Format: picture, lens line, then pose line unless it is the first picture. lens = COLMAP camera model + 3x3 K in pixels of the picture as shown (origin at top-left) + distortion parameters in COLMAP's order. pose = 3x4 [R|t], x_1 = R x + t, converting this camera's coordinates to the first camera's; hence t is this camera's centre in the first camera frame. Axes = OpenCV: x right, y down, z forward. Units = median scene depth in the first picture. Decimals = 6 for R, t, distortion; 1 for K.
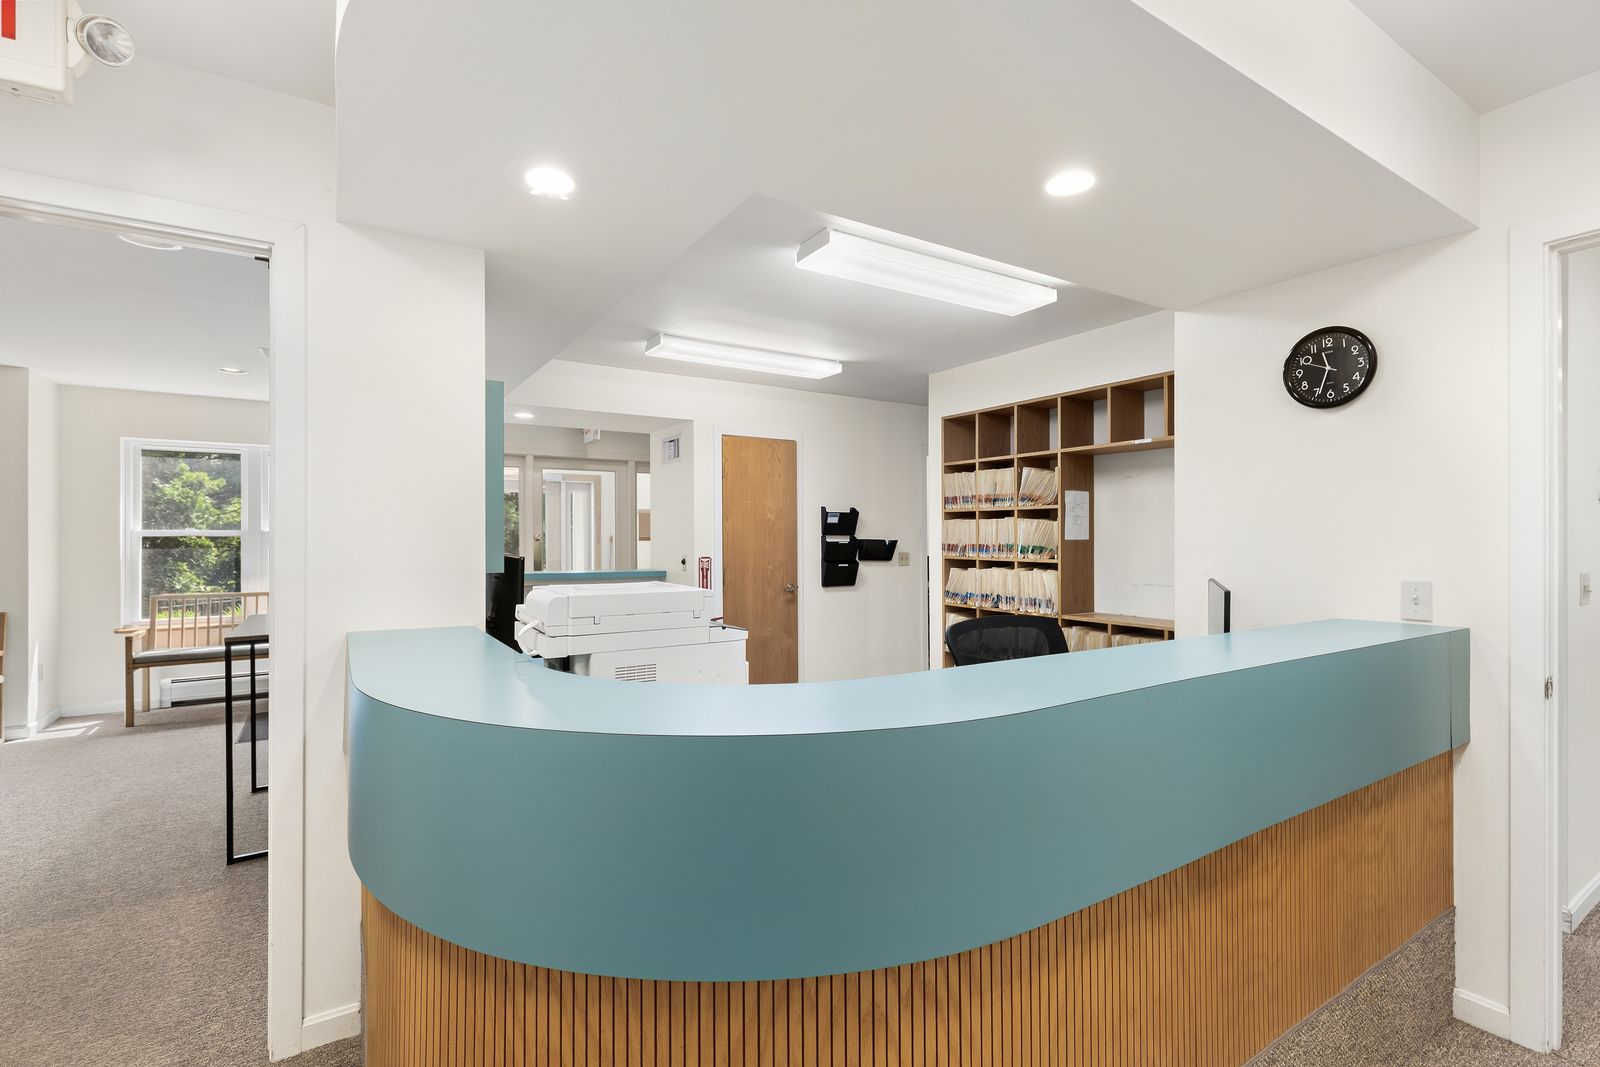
lens RADIAL K [[723.5, 0, 798.4], [0, 723.5, 540.3], [0, 0, 1]] dist [0.008381, 0.000337]
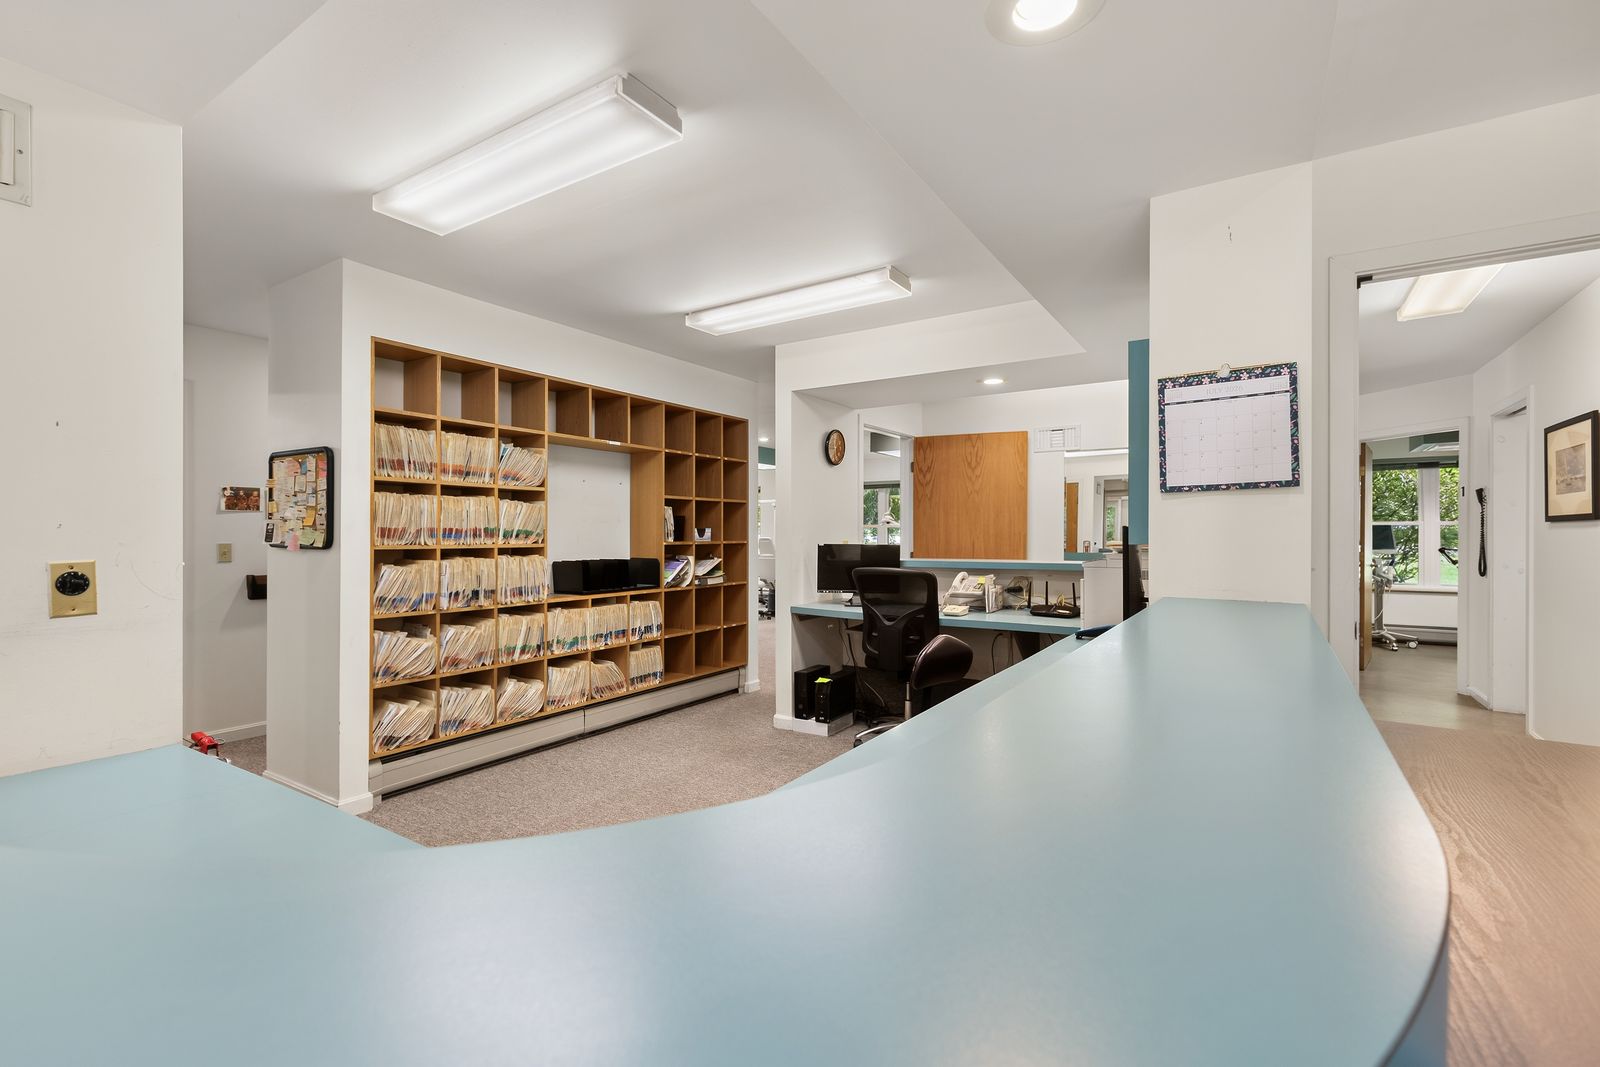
lens RADIAL K [[709.1, 0, 800.0], [0, 709.1, 533.5], [0, 0, 1]] dist [0.001478, -0.000059]
pose [[-0.412808, -0.000398, 0.910818, -0.601752], [0.002982, 0.999994, 0.001788, 0.011241], [-0.910813, 0.003454, -0.412804, 0.989726]]
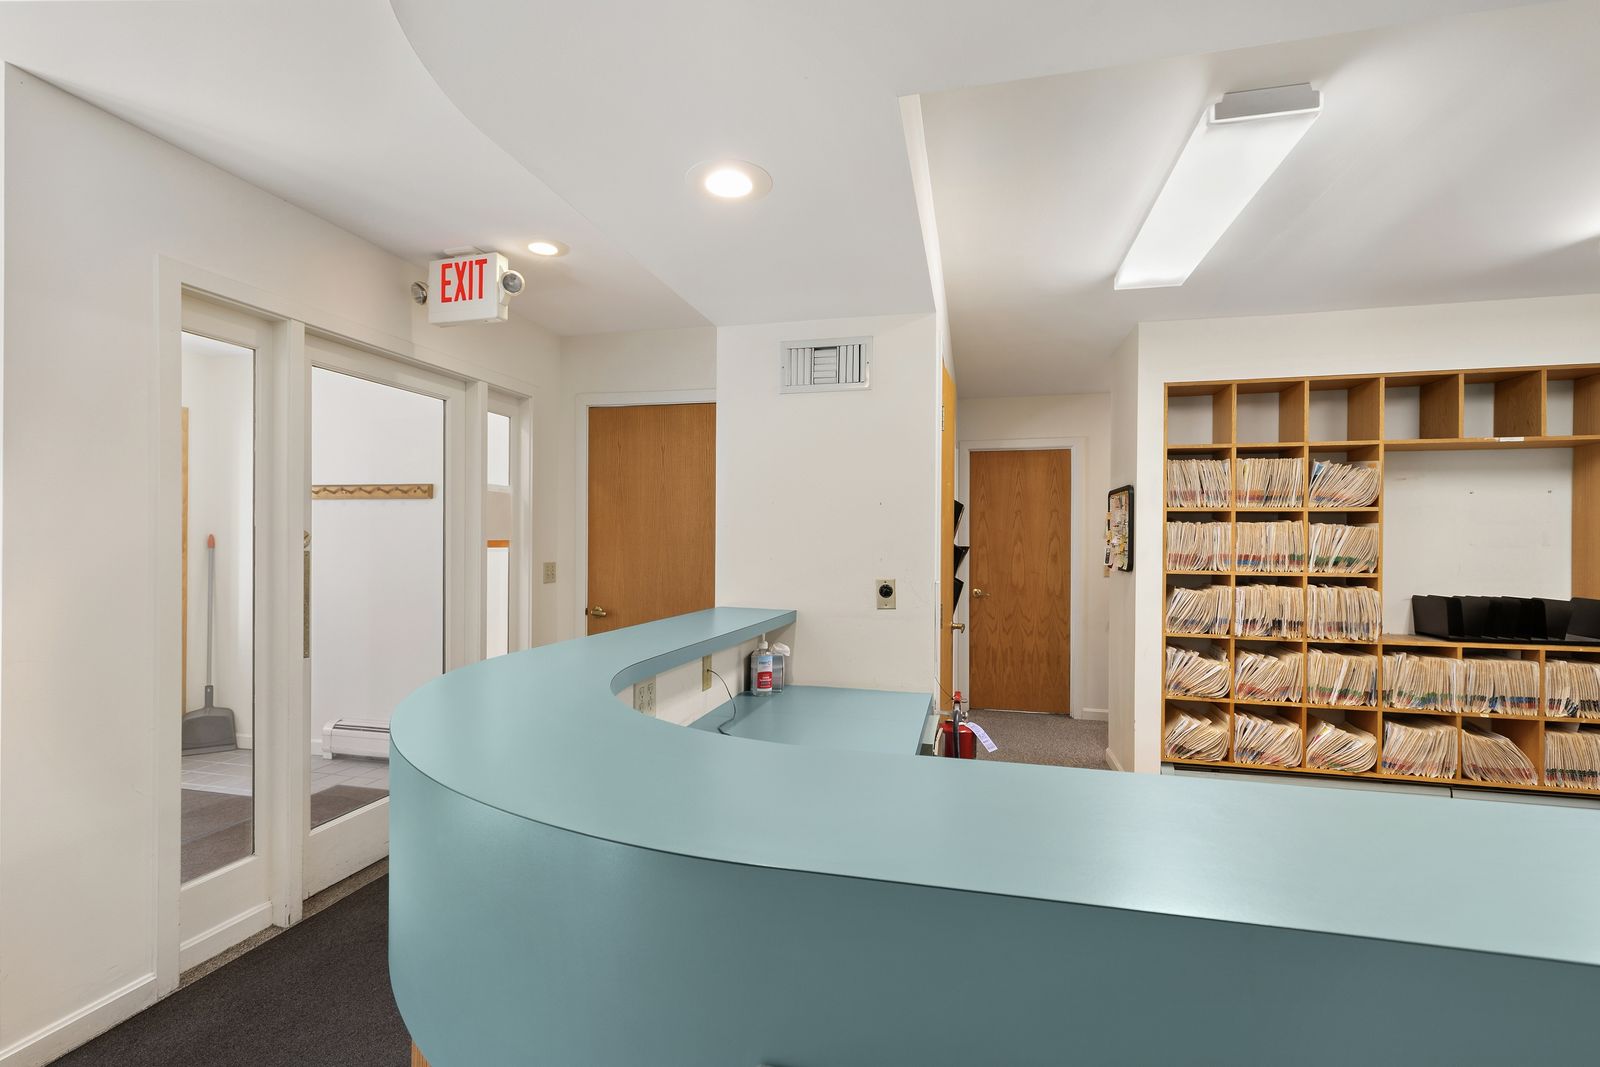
lens RADIAL K [[723.5, 0, 798.4], [0, 723.5, 540.3], [0, 0, 1]] dist [0.008381, 0.000337]
pose [[0.723294, 0.005752, 0.690516, -0.633858], [-0.003621, 0.999983, -0.004537, -0.004671], [-0.690531, 0.000781, 0.723303, 0.784413]]
